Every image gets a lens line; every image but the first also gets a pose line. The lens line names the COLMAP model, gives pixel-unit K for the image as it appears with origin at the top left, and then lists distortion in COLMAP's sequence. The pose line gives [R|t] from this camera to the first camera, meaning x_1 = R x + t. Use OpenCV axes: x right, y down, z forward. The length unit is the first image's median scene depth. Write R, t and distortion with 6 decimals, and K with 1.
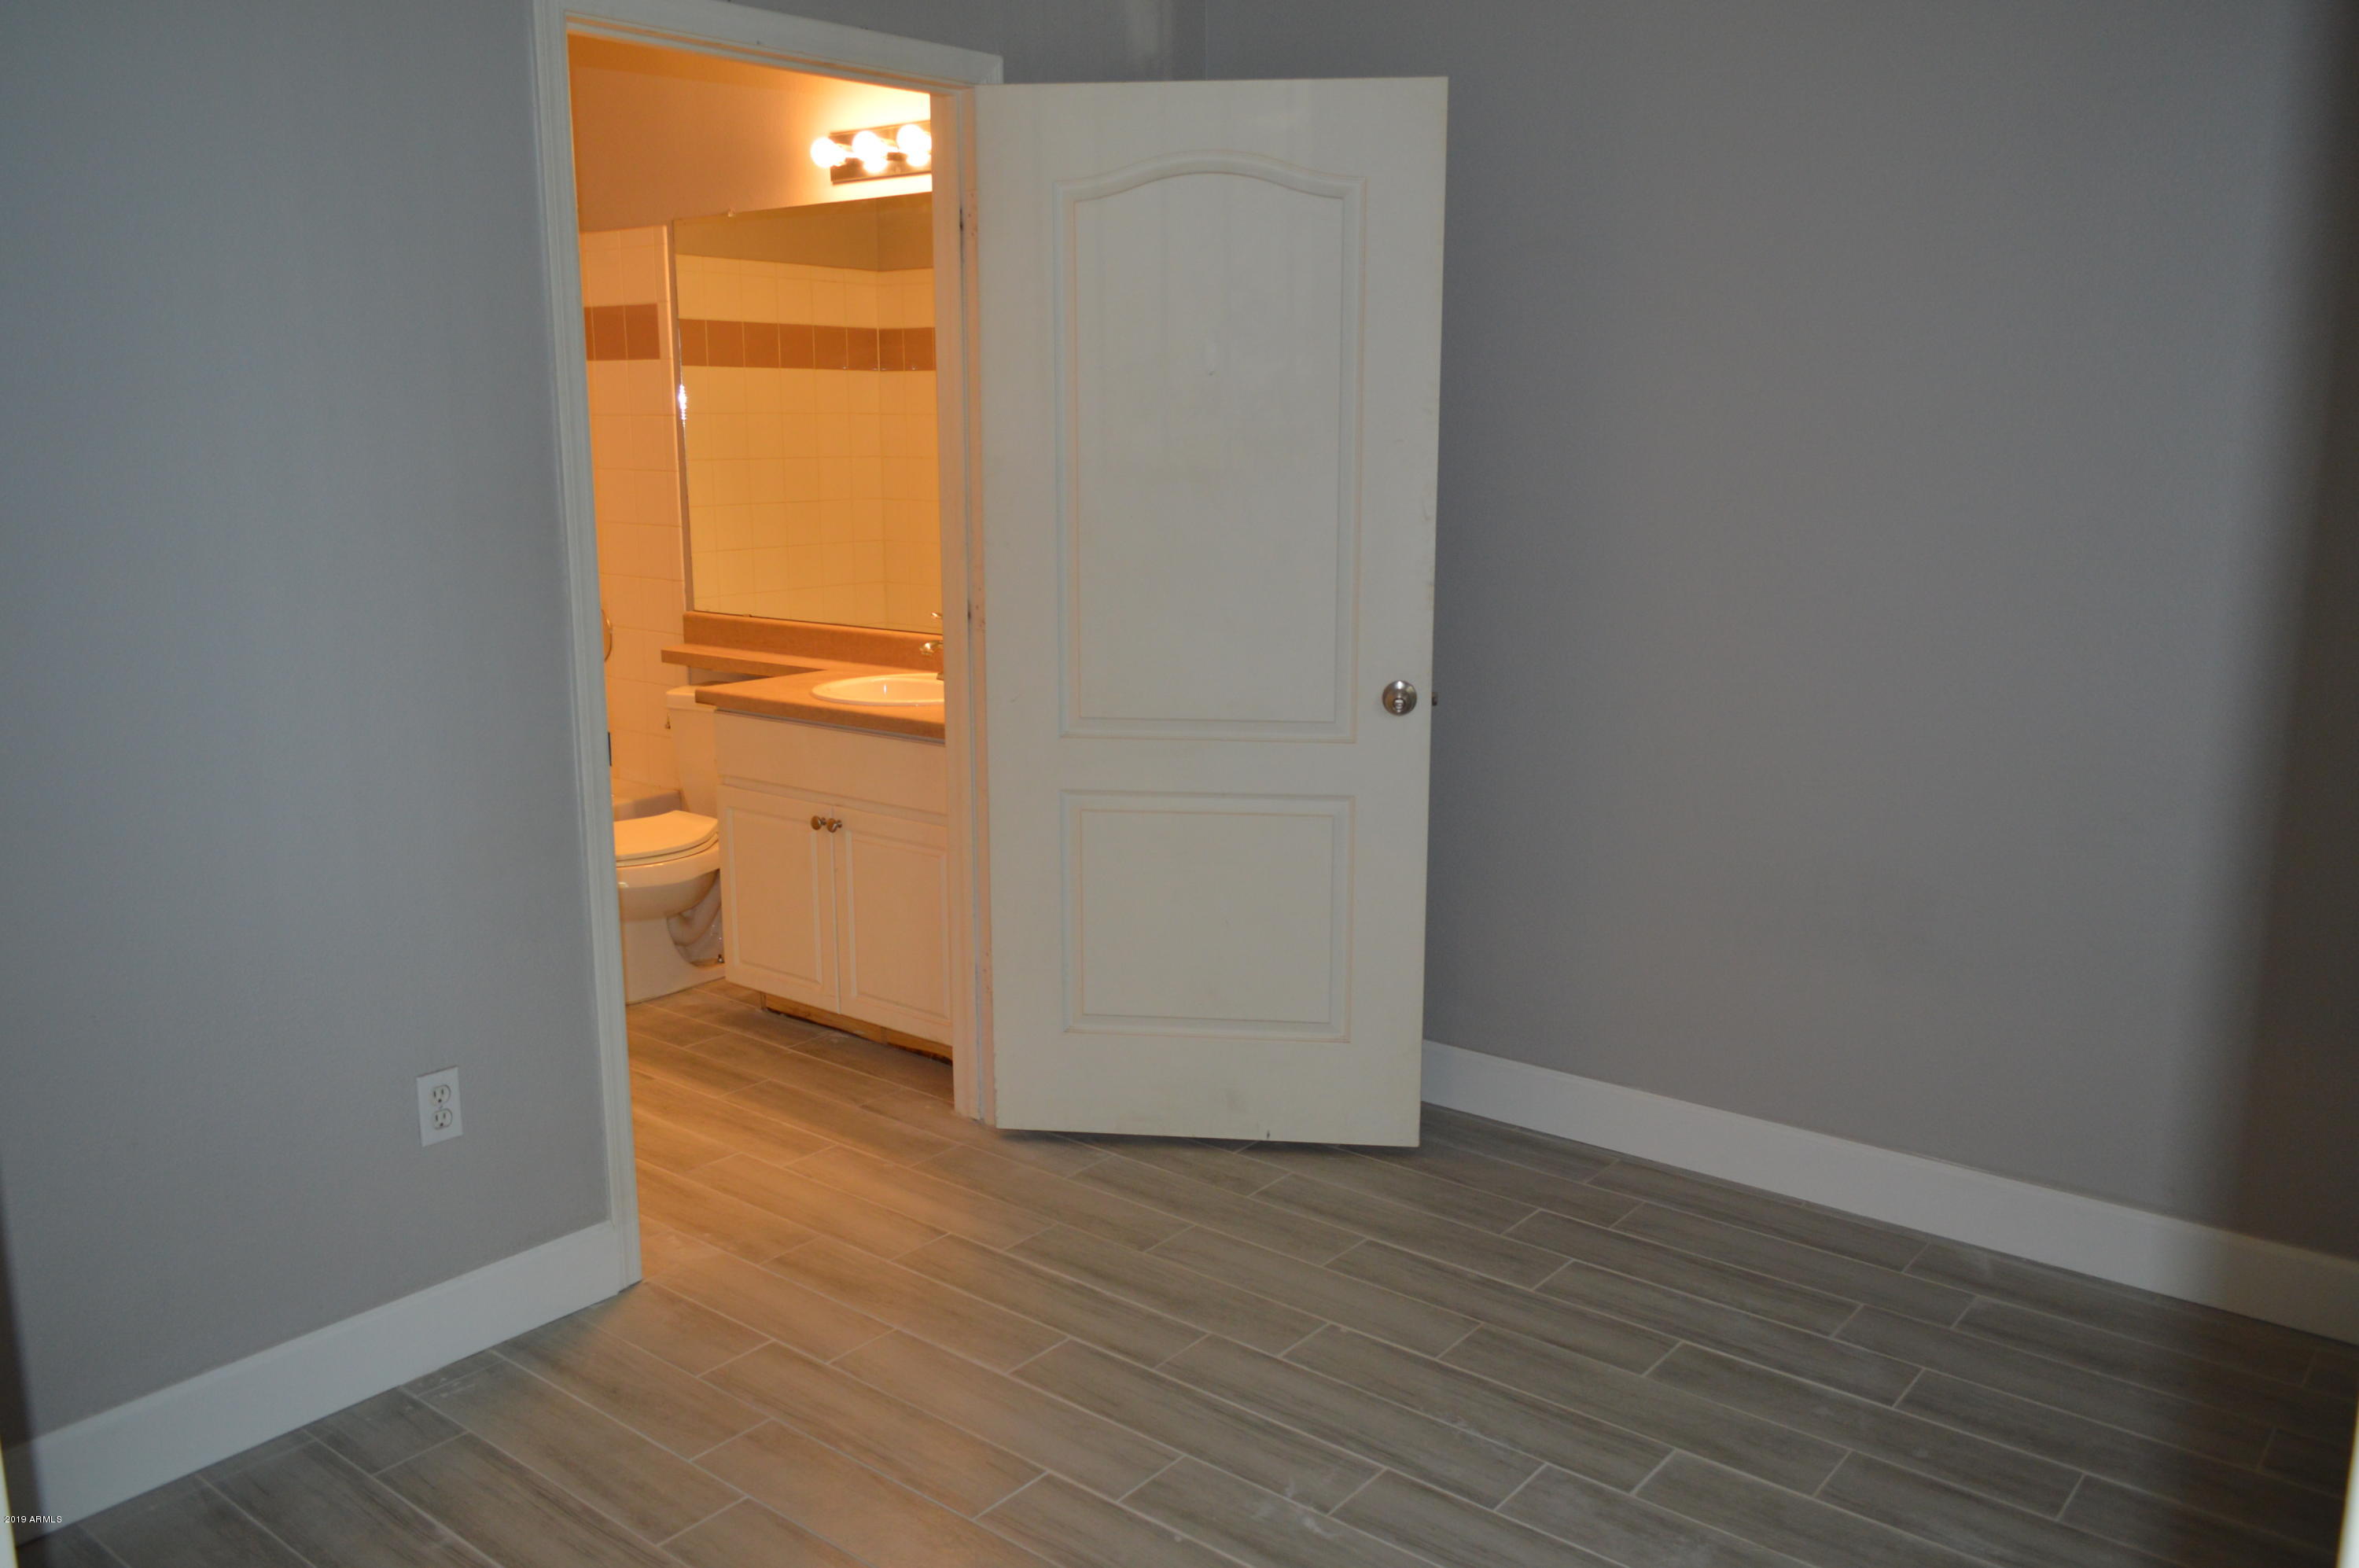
lens RADIAL K [[1861.3, 0, 1221.4], [0, 1861.3, 774.3], [0, 0, 1]] dist [0.001004, 0.025250]
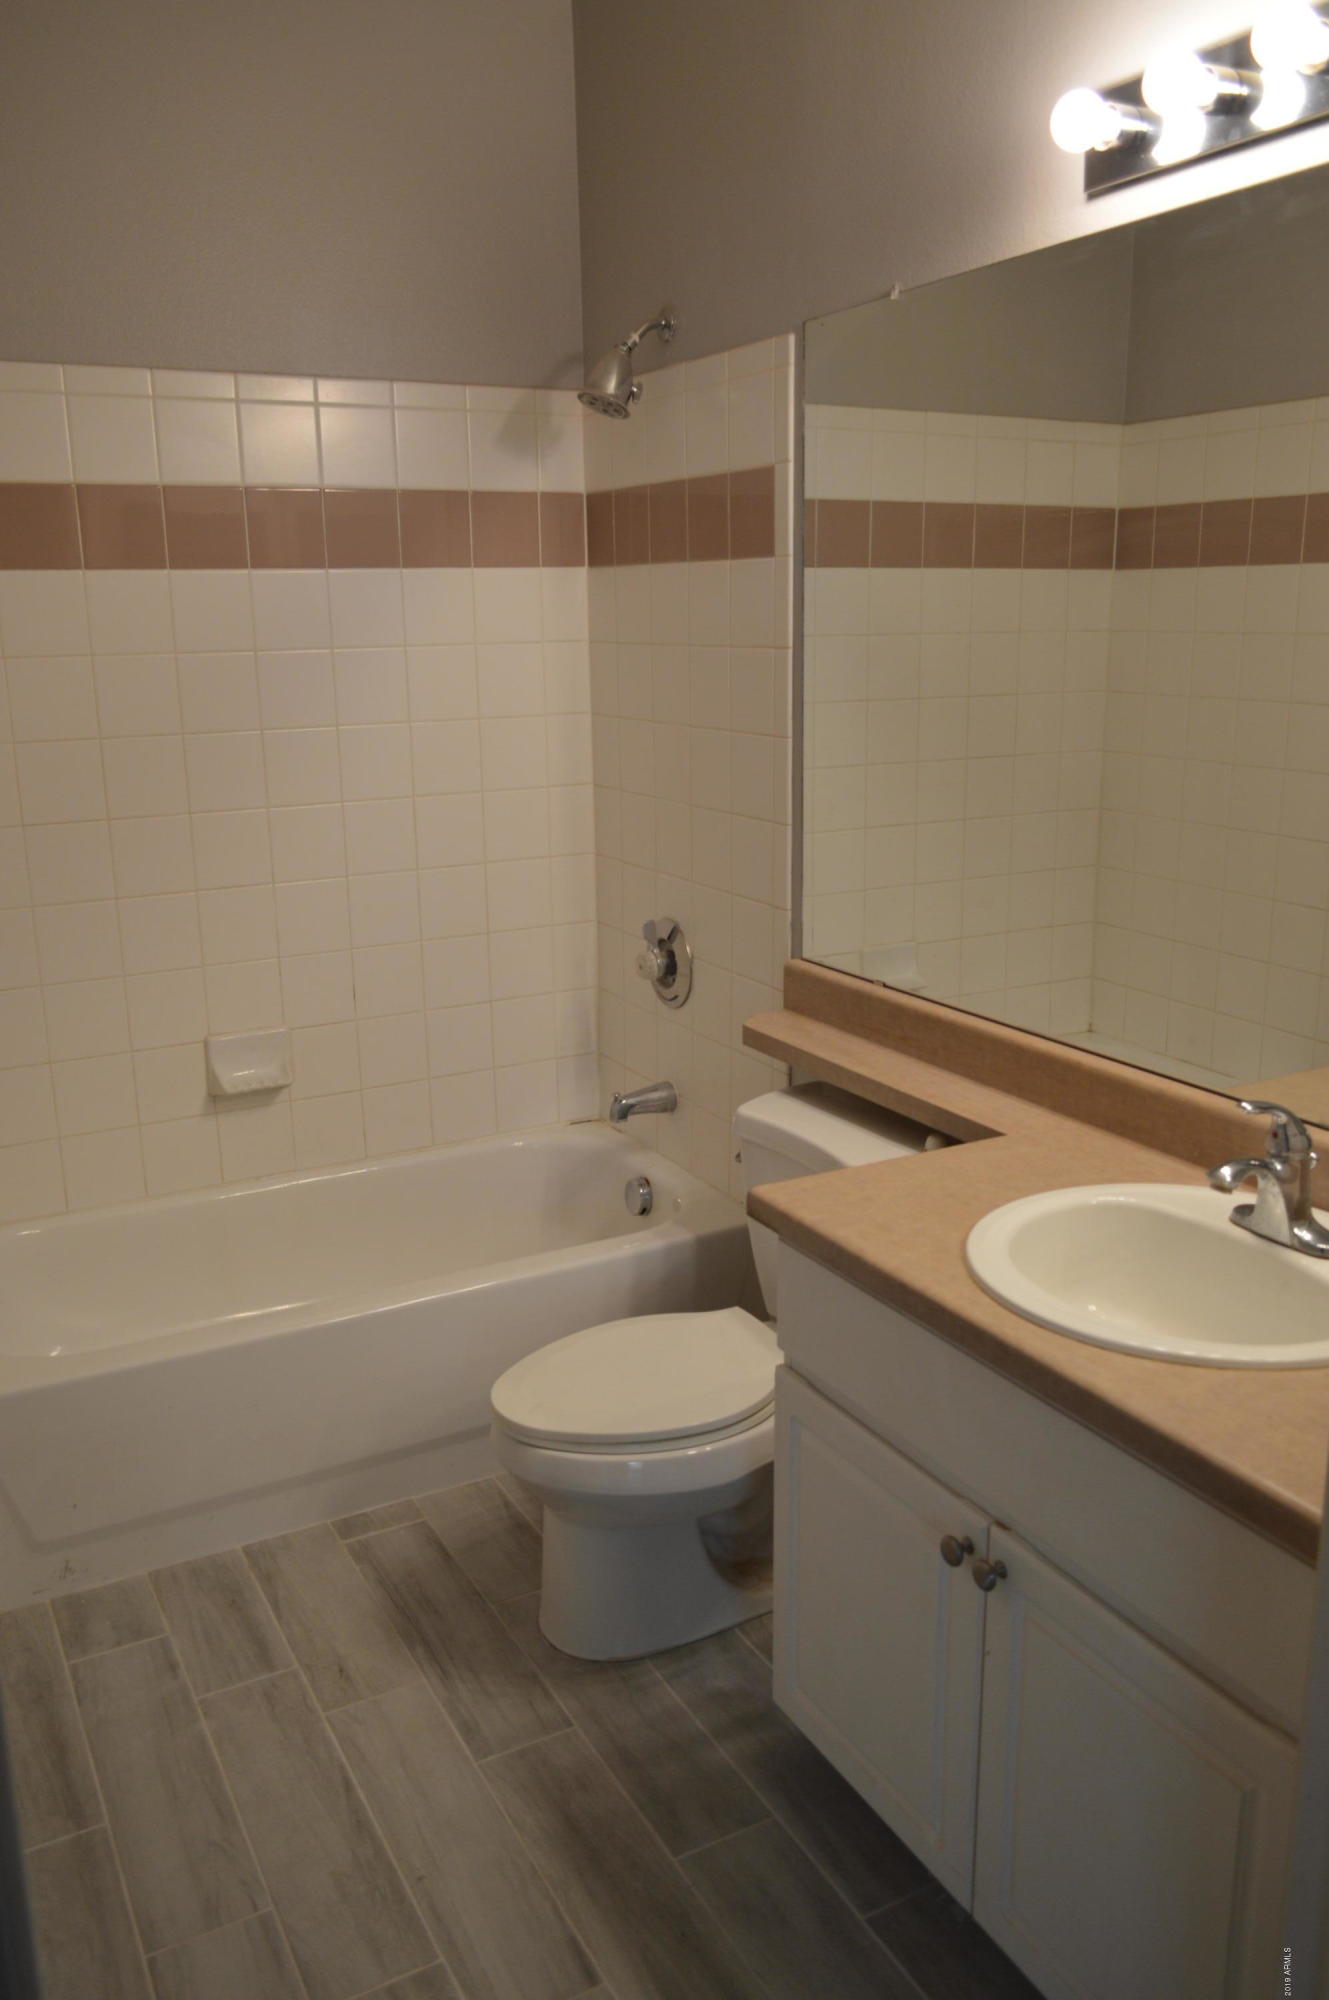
lens RADIAL K [[1578.0, 0, 674.0], [0, 1578.0, 983.1], [0, 0, 1]] dist [0.001004, 0.025250]
pose [[0.912379, 0.081631, -0.401124, -0.108074], [-0.065243, 0.996387, 0.054371, -0.106722], [0.404113, -0.023437, 0.914409, 0.496591]]
